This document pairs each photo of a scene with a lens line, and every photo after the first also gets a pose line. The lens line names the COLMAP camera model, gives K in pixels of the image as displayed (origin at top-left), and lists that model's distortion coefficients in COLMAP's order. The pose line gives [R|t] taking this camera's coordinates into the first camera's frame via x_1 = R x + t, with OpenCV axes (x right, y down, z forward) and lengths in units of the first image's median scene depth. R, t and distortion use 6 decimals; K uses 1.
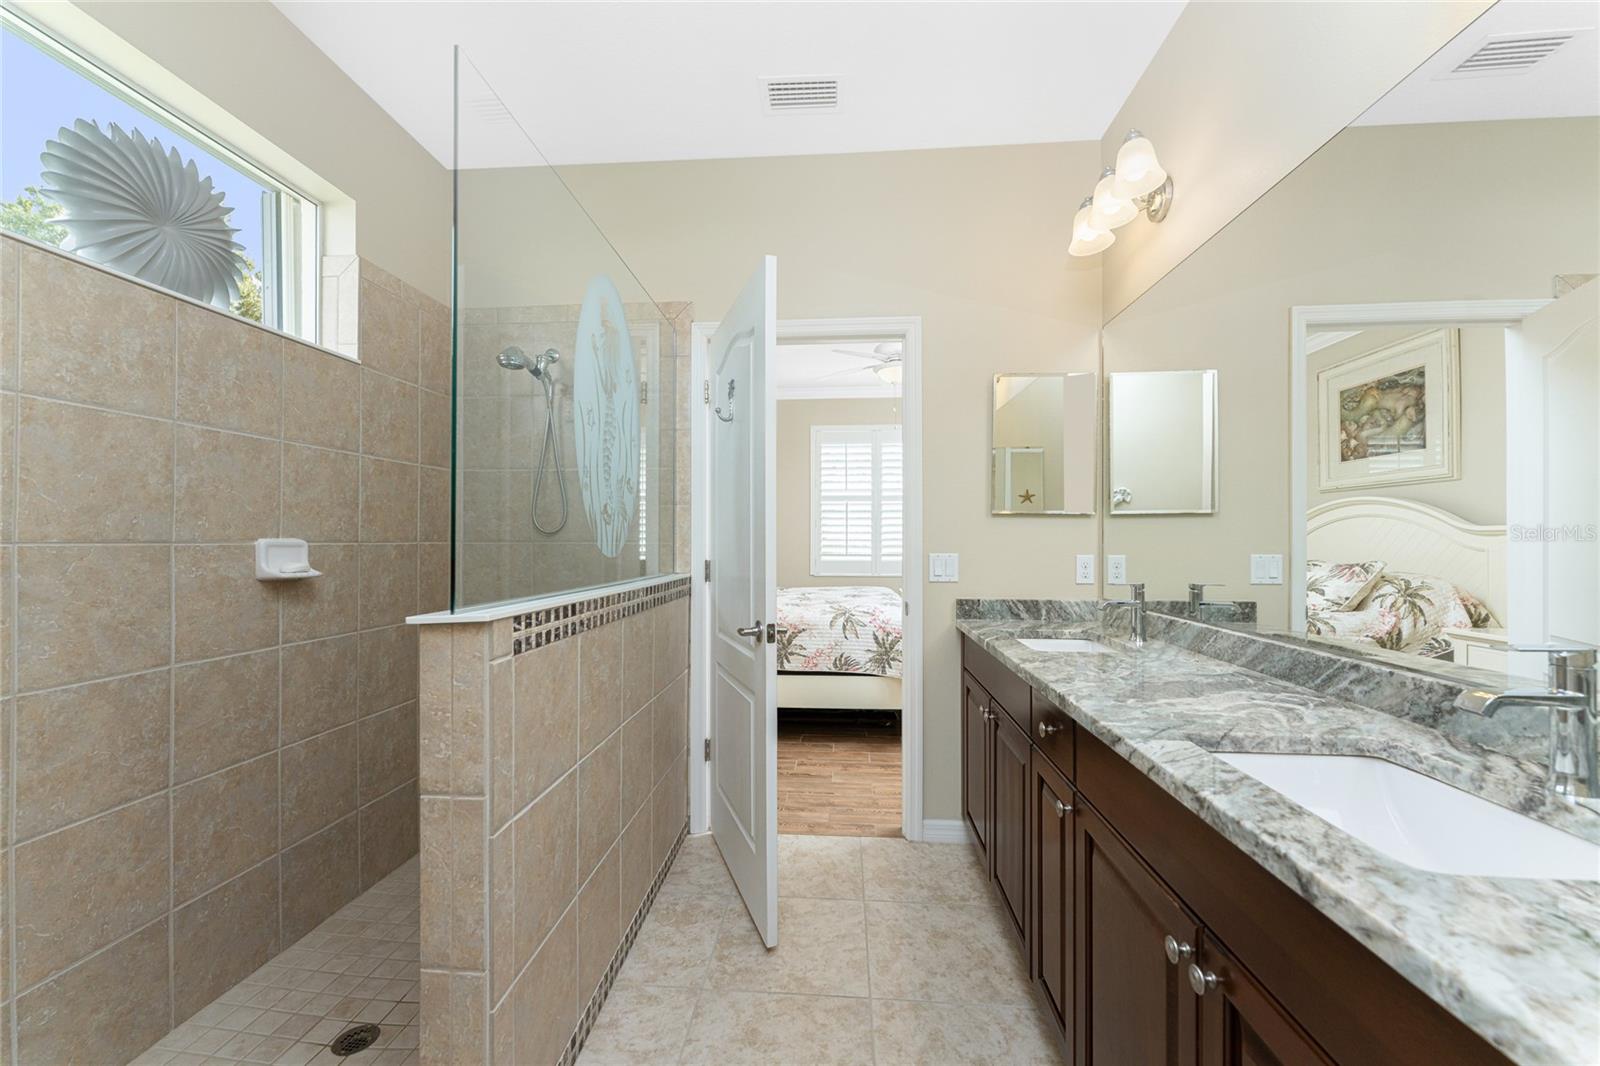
lens RADIAL K [[619.0, 0, 790.1], [0, 619.0, 539.7], [0, 0, 1]] dist [-0.002213, 0.000359]
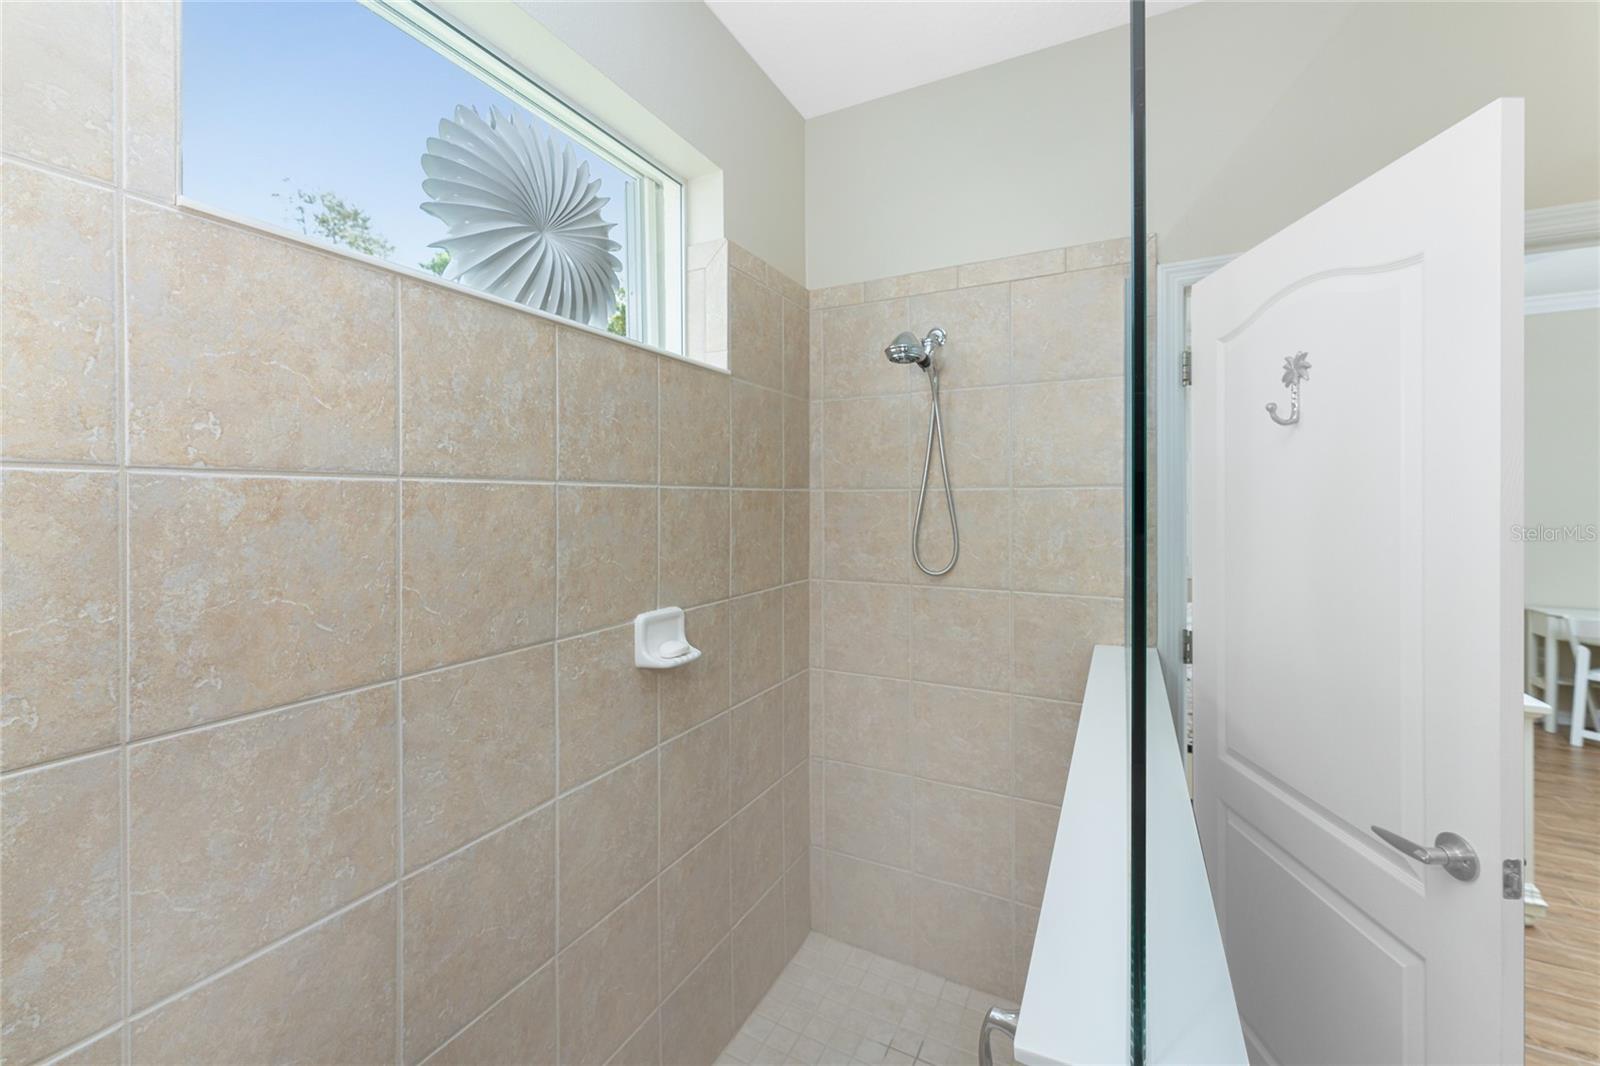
lens RADIAL K [[649.7, 0, 809.4], [0, 649.7, 518.3], [0, 0, 1]] dist [0.002350, 0.000212]
pose [[0.921587, 0.006392, -0.388119, -0.350712], [0.001067, 0.999819, 0.019000, -0.147458], [0.388170, -0.017924, 0.921413, 0.335980]]
